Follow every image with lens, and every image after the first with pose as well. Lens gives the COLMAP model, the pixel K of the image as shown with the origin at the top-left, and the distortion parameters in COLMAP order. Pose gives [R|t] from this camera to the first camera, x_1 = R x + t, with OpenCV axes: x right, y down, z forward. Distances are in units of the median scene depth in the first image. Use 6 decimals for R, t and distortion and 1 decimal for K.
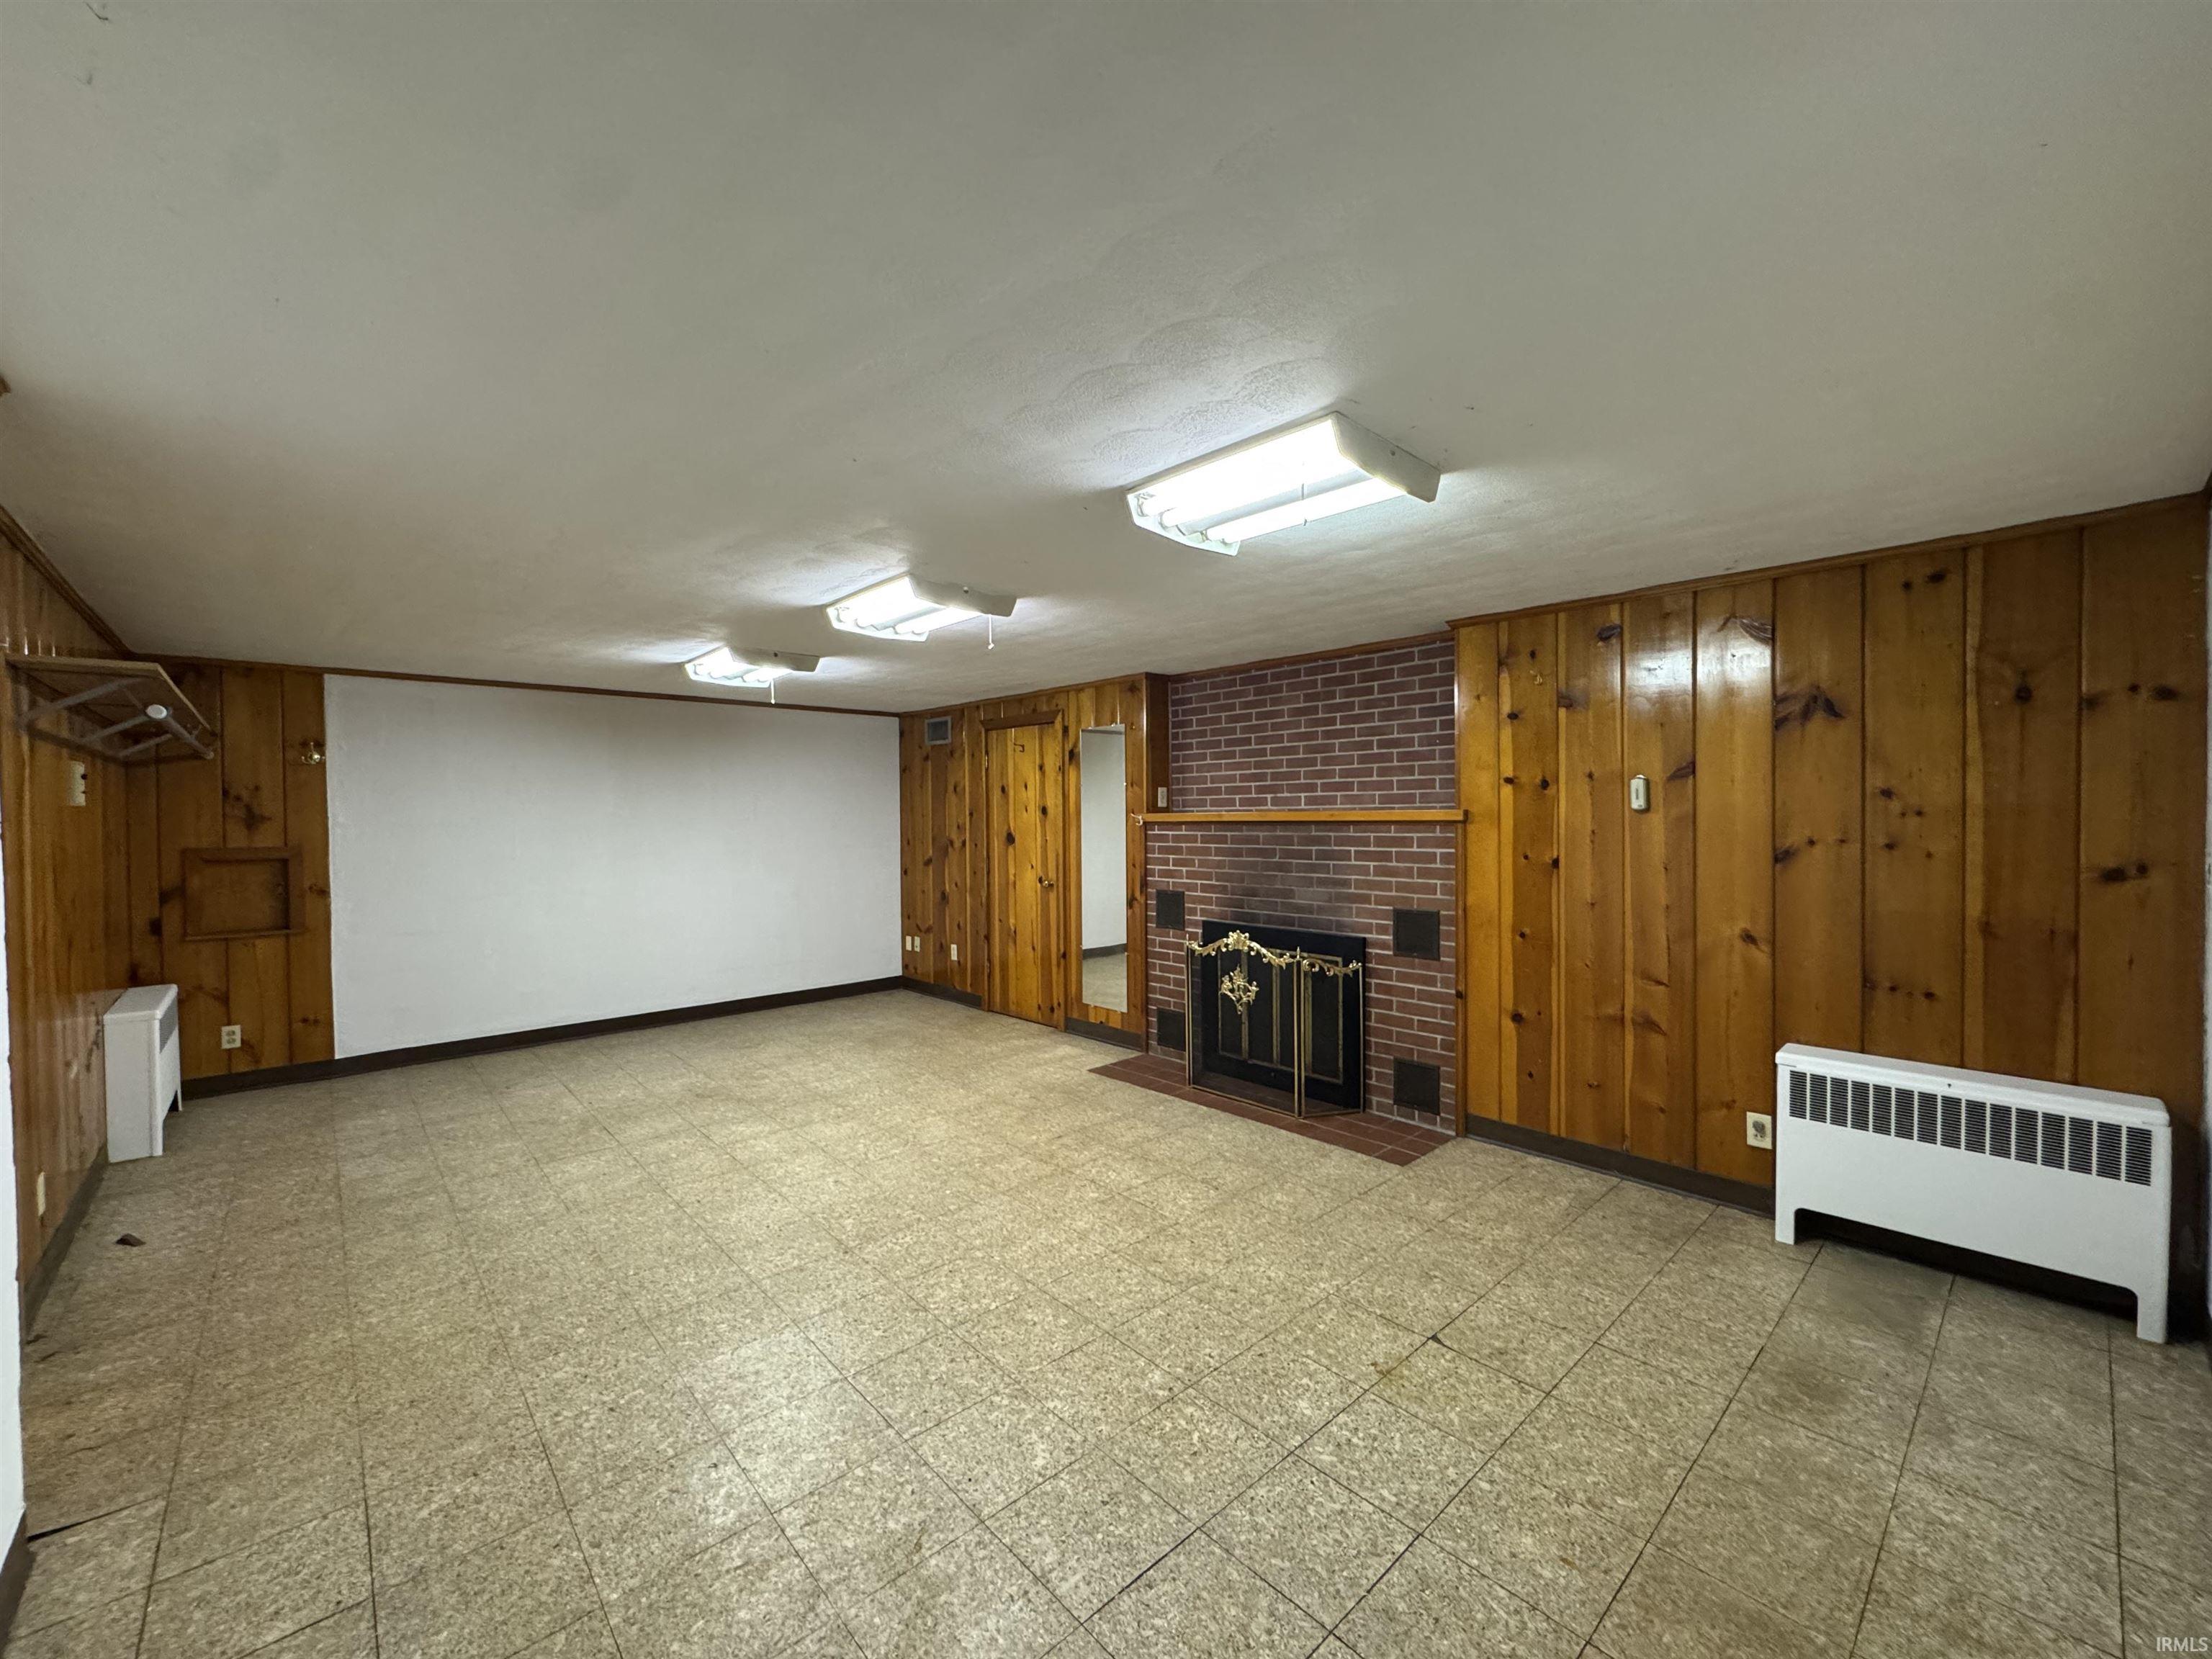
lens RADIAL K [[880.8, 0, 1106.0], [0, 880.8, 829.5], [0, 0, 1]] dist [-0.002200, -0.000135]
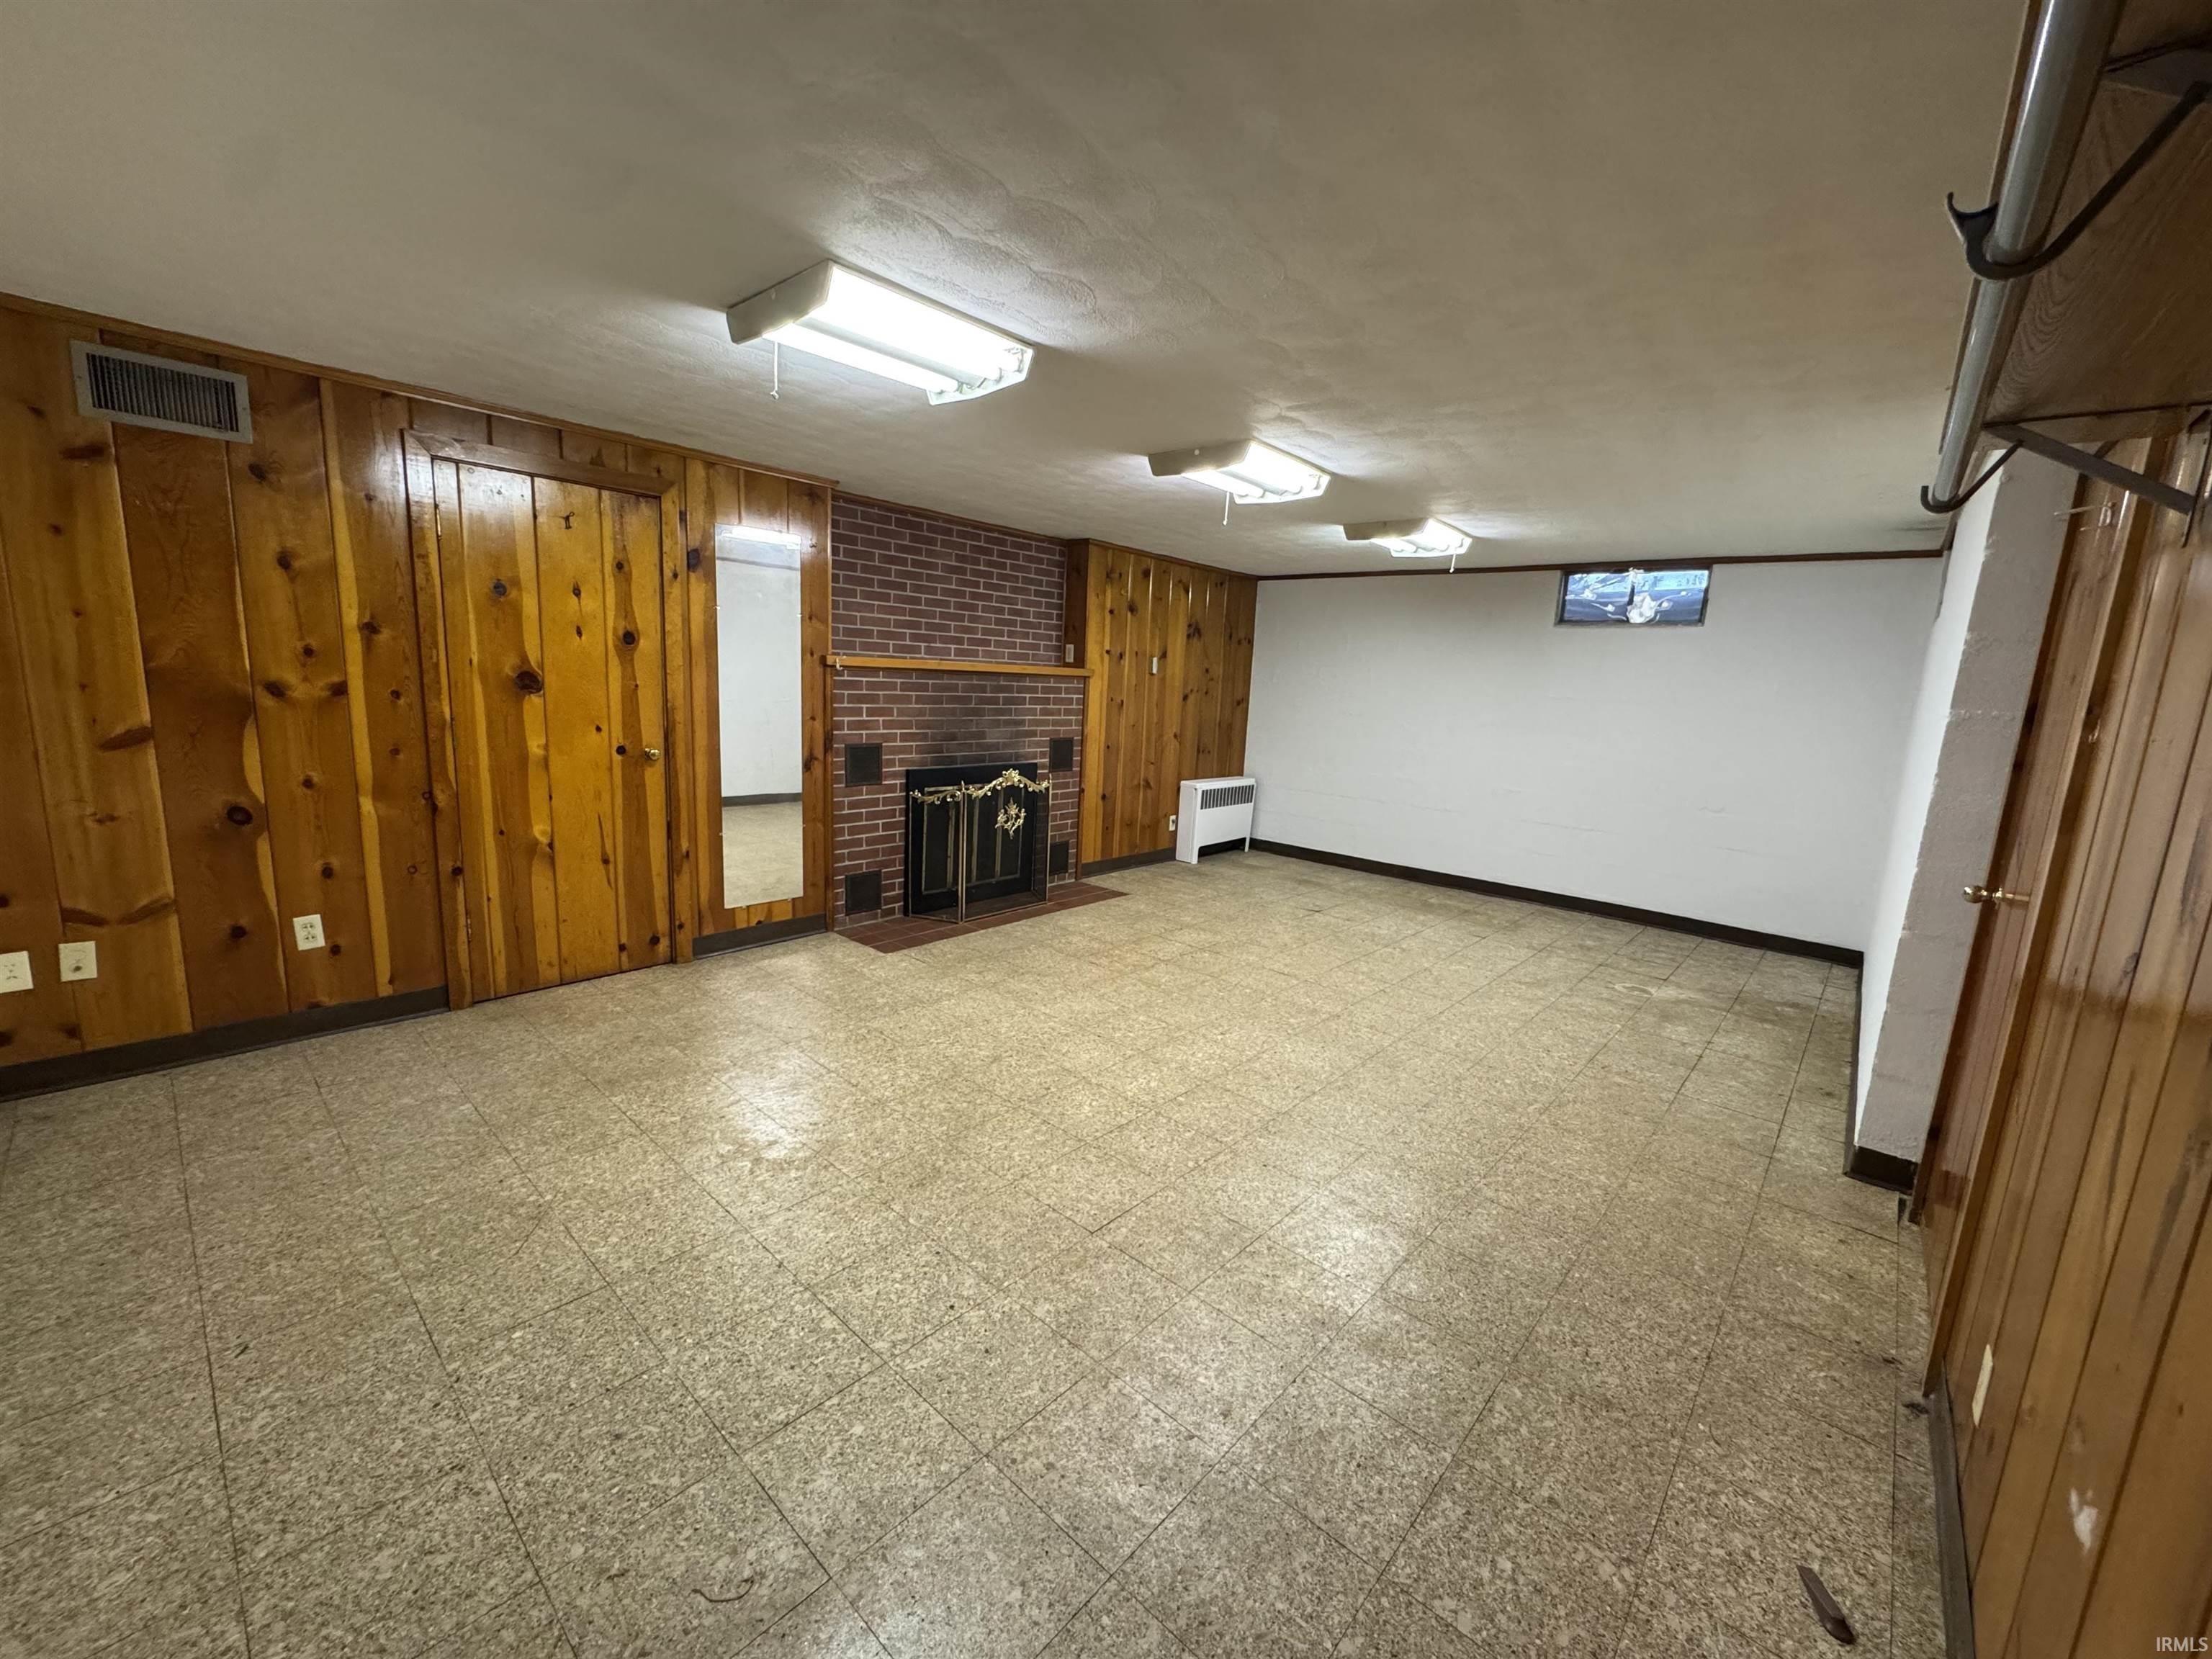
lens RADIAL K [[880.8, 0, 1106.0], [0, 880.8, 829.5], [0, 0, 1]] dist [-0.002200, -0.000135]
pose [[-0.097034, -0.170264, 0.980609, -0.986707], [-0.033919, 0.985252, 0.167714, -0.004835], [-0.994703, -0.016988, -0.101378, 0.969010]]
